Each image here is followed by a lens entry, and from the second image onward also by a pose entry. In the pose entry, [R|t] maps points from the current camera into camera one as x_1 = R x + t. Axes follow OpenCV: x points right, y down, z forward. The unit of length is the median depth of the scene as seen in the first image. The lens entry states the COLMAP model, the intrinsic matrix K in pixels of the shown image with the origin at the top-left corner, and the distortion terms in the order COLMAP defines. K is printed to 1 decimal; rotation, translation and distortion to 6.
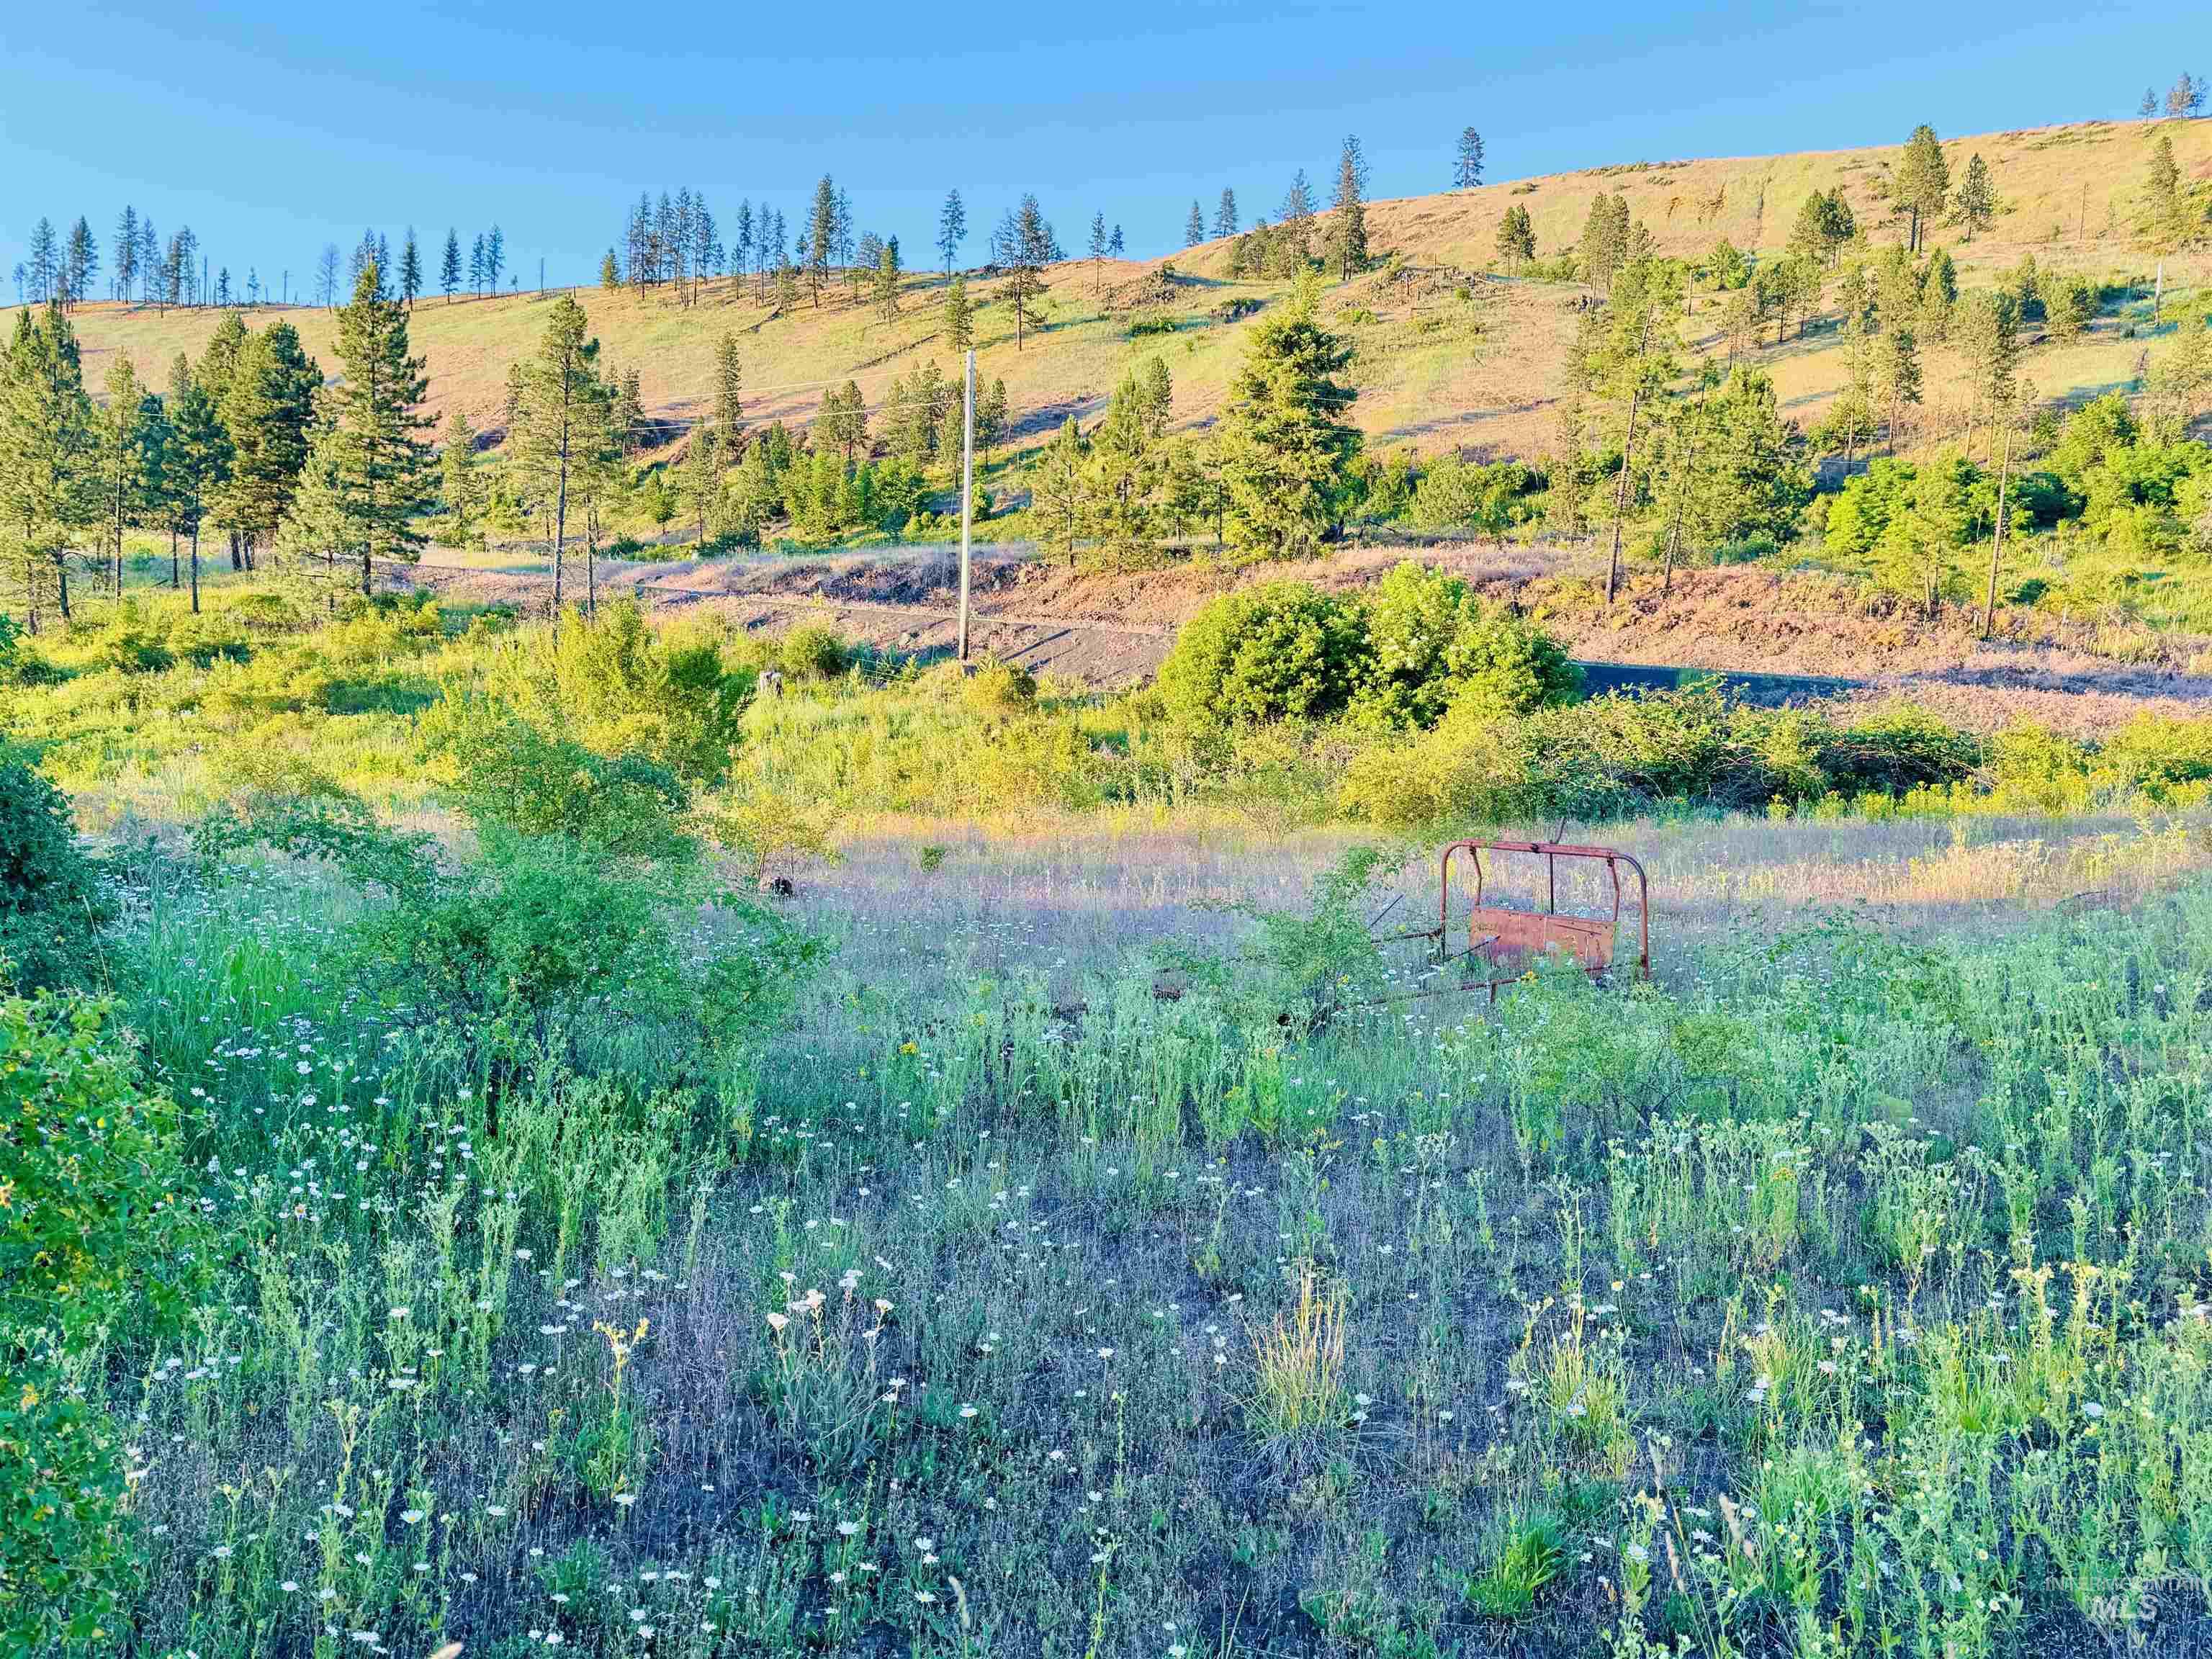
lens RADIAL K [[1723.8, 0, 1107.0], [0, 1723.8, 842.9], [0, 0, 1]] dist [0.192119, -0.435182]
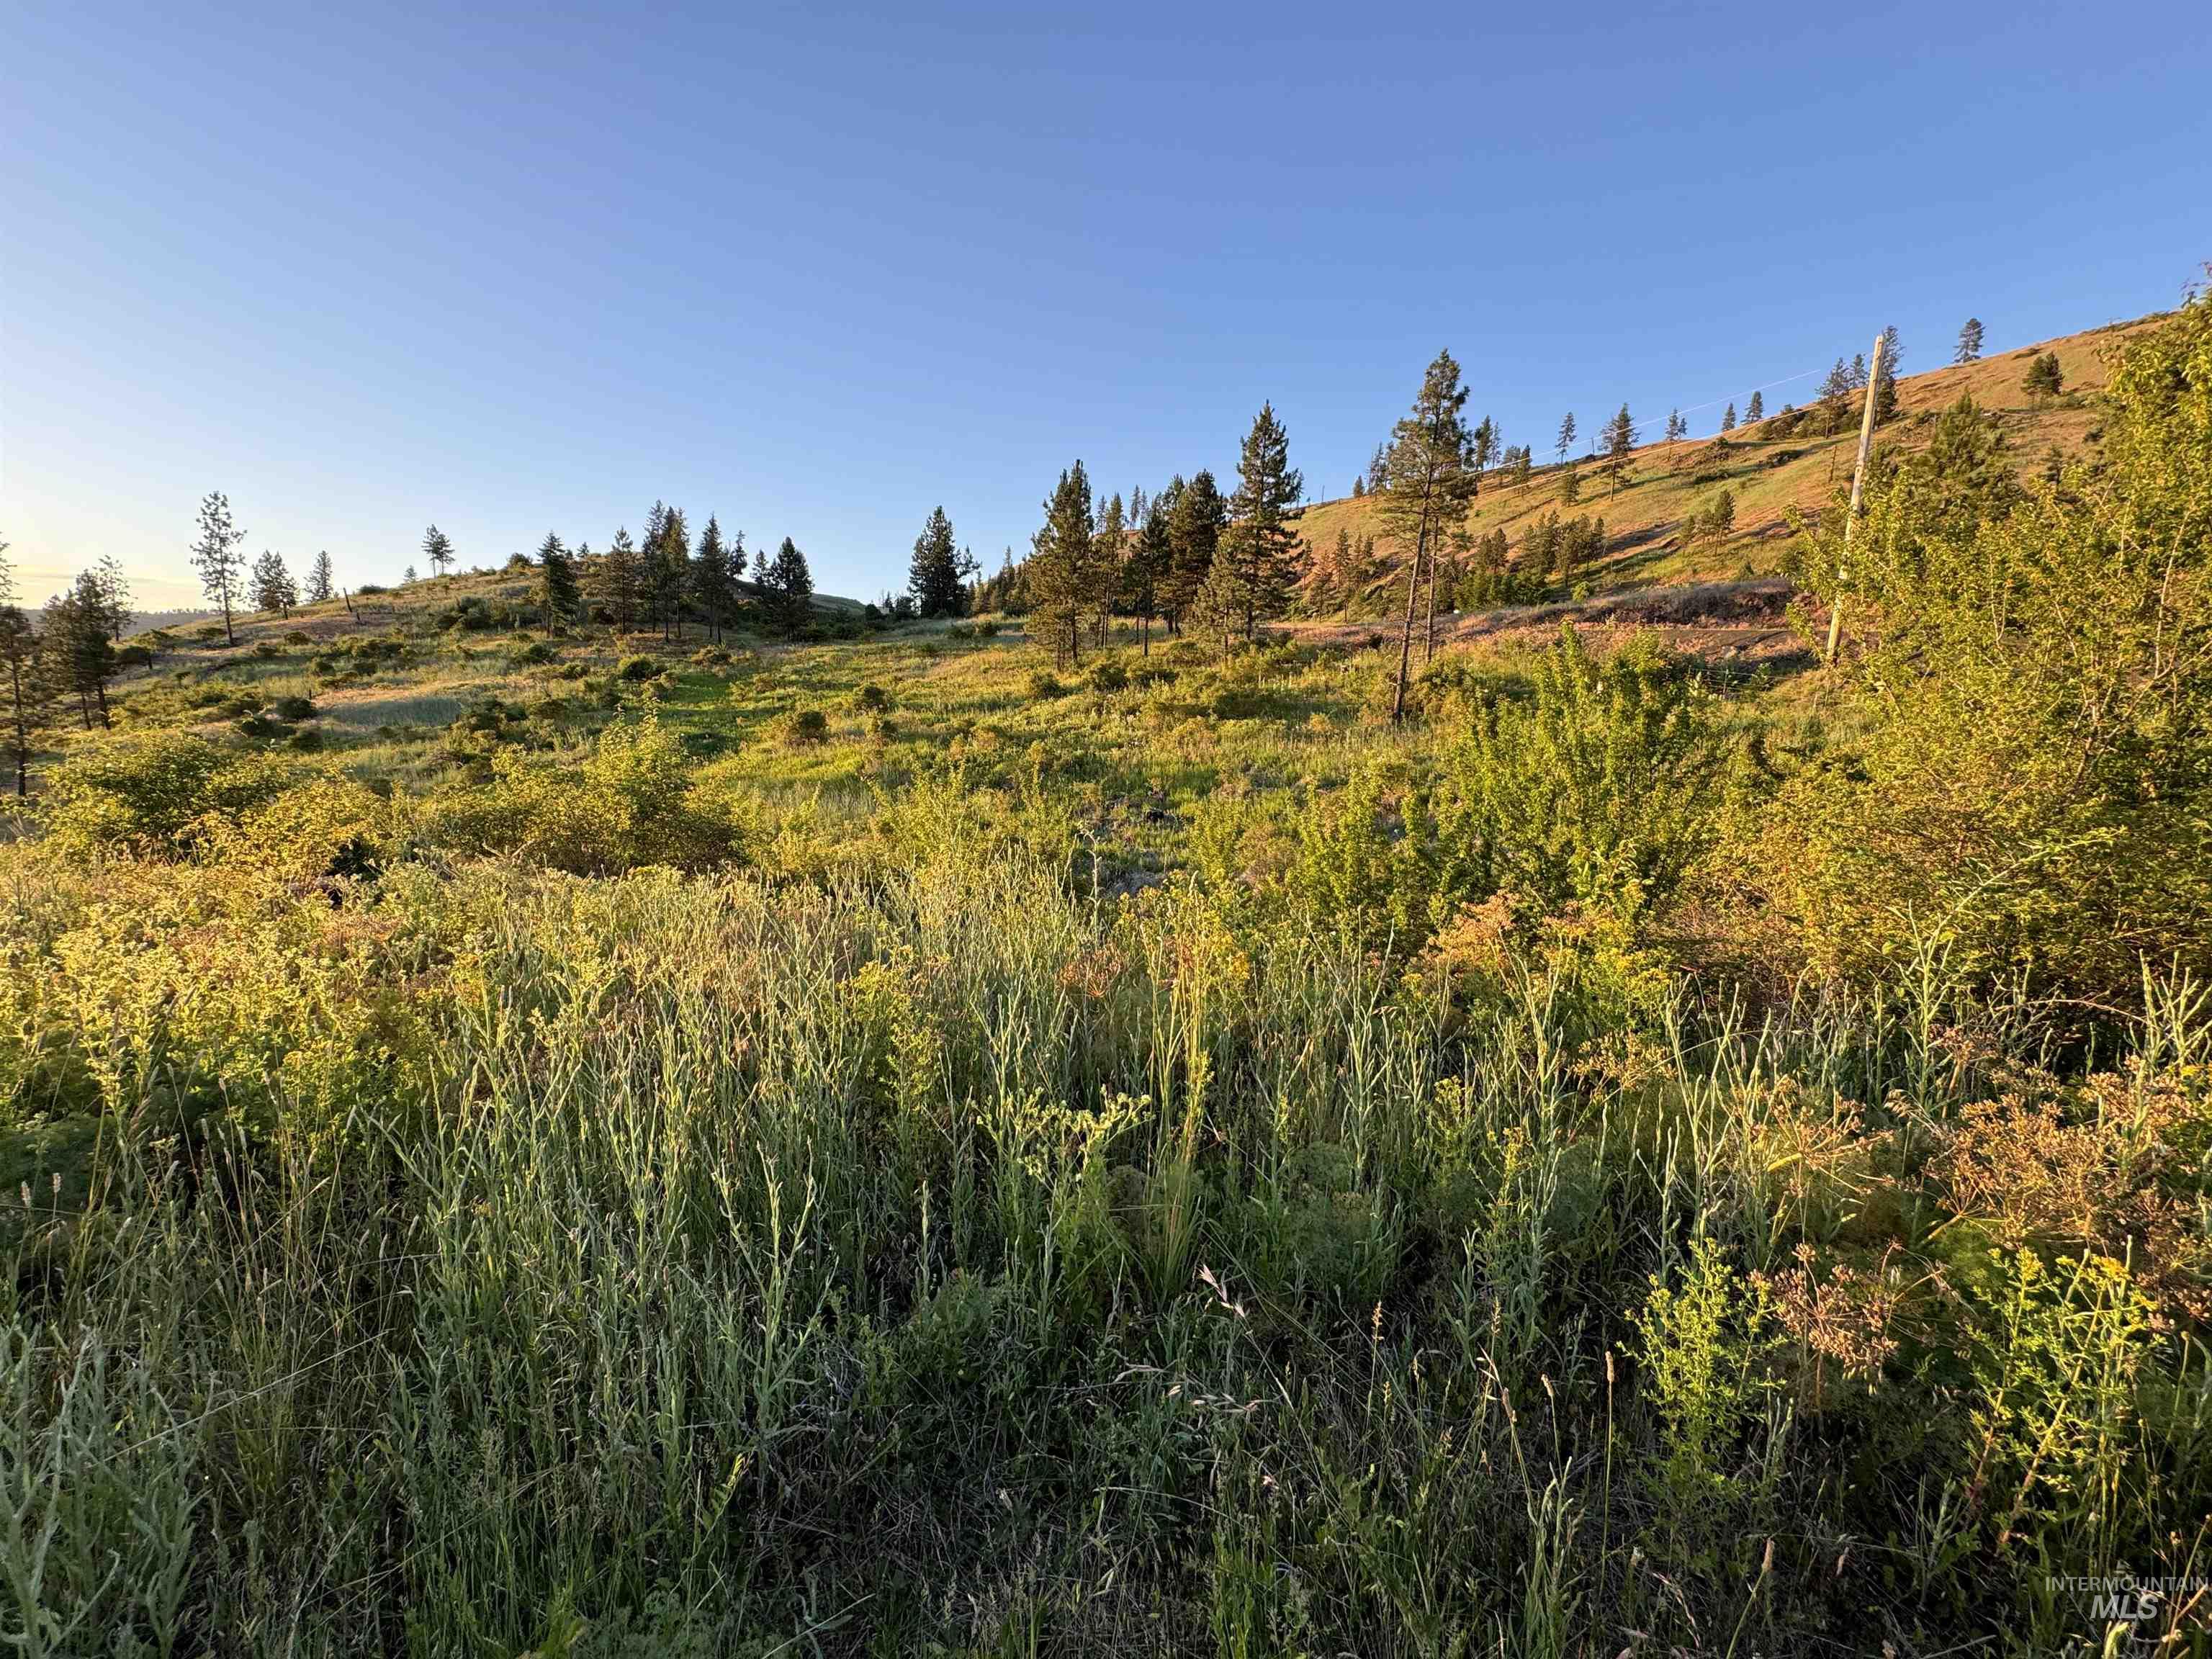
lens RADIAL K [[888.6, 0, 1106.0], [0, 888.6, 829.5], [0, 0, 1]] dist [-0.000322, -0.000206]
pose [[0.863643, 0.076179, -0.498314, -0.111006], [-0.053366, 0.996777, 0.059890, -0.015714], [0.501270, -0.025130, 0.864926, 0.231199]]
